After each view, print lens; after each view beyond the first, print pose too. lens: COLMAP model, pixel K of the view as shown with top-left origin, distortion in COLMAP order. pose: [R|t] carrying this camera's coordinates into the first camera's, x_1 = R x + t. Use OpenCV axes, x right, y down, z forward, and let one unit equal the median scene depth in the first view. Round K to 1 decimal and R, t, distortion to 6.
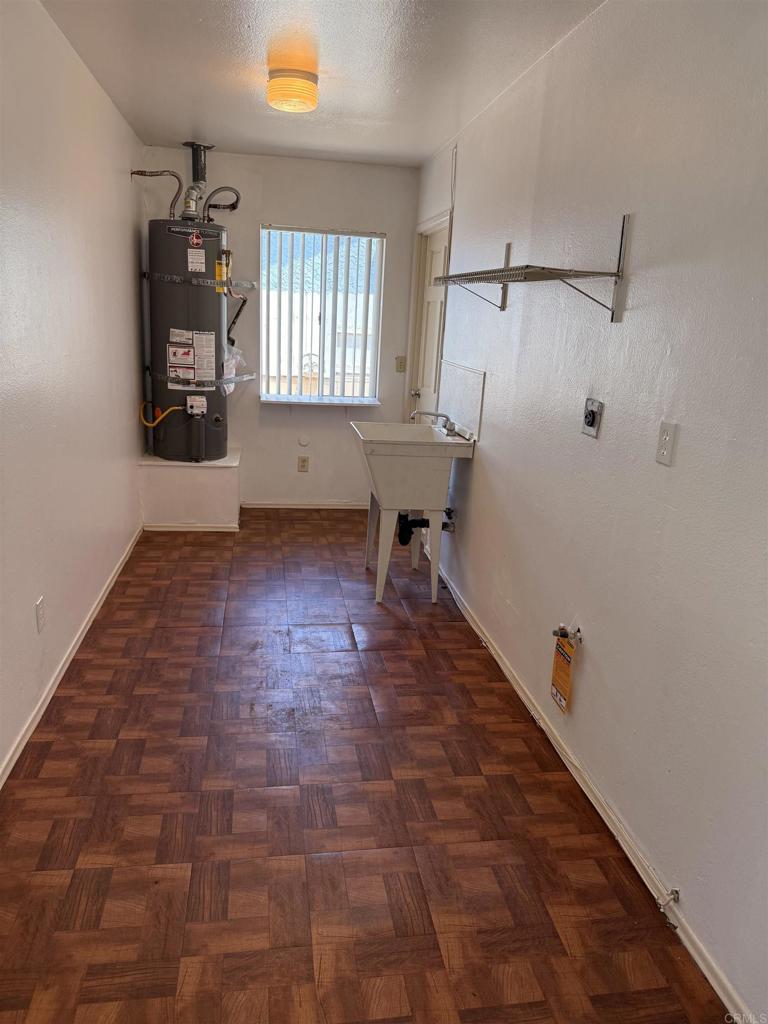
lens RADIAL K [[731.2, 0, 384.0], [0, 731.2, 512.0], [0, 0, 1]] dist [0.001167, -0.000338]
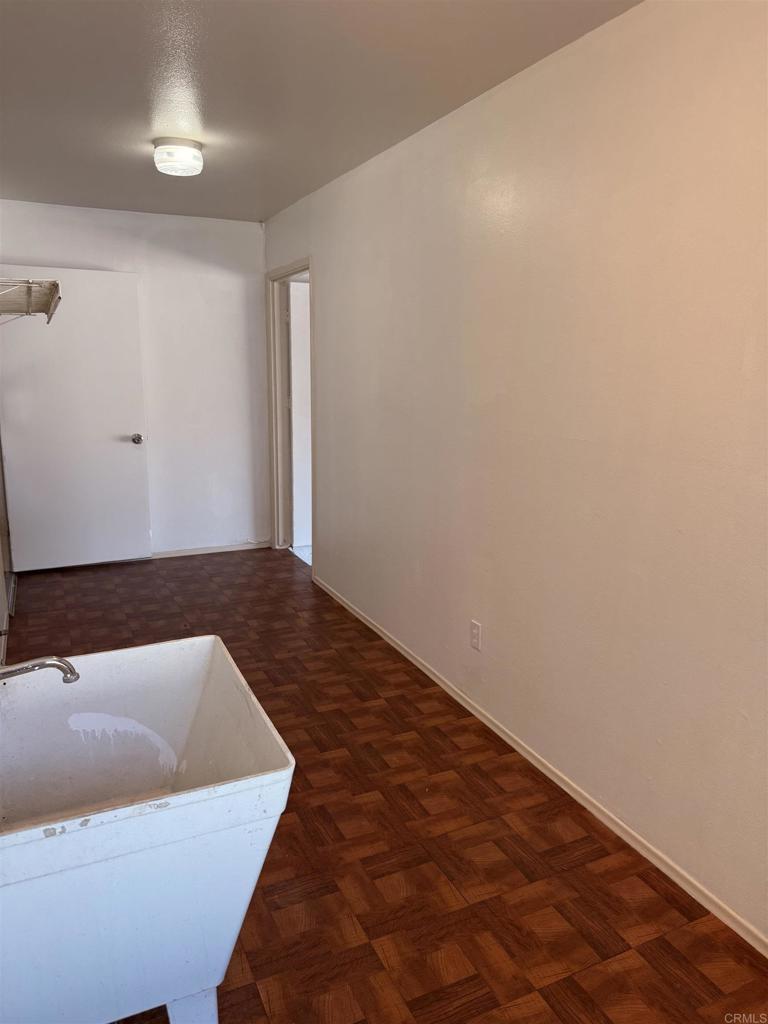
lens RADIAL K [[731.2, 0, 384.0], [0, 731.2, 512.0], [0, 0, 1]] dist [0.001167, -0.000338]
pose [[-0.962206, -0.002945, -0.272308, -0.008994], [-0.123508, 0.895907, 0.426729, -0.451343], [0.242706, 0.444233, -0.862410, 1.642845]]
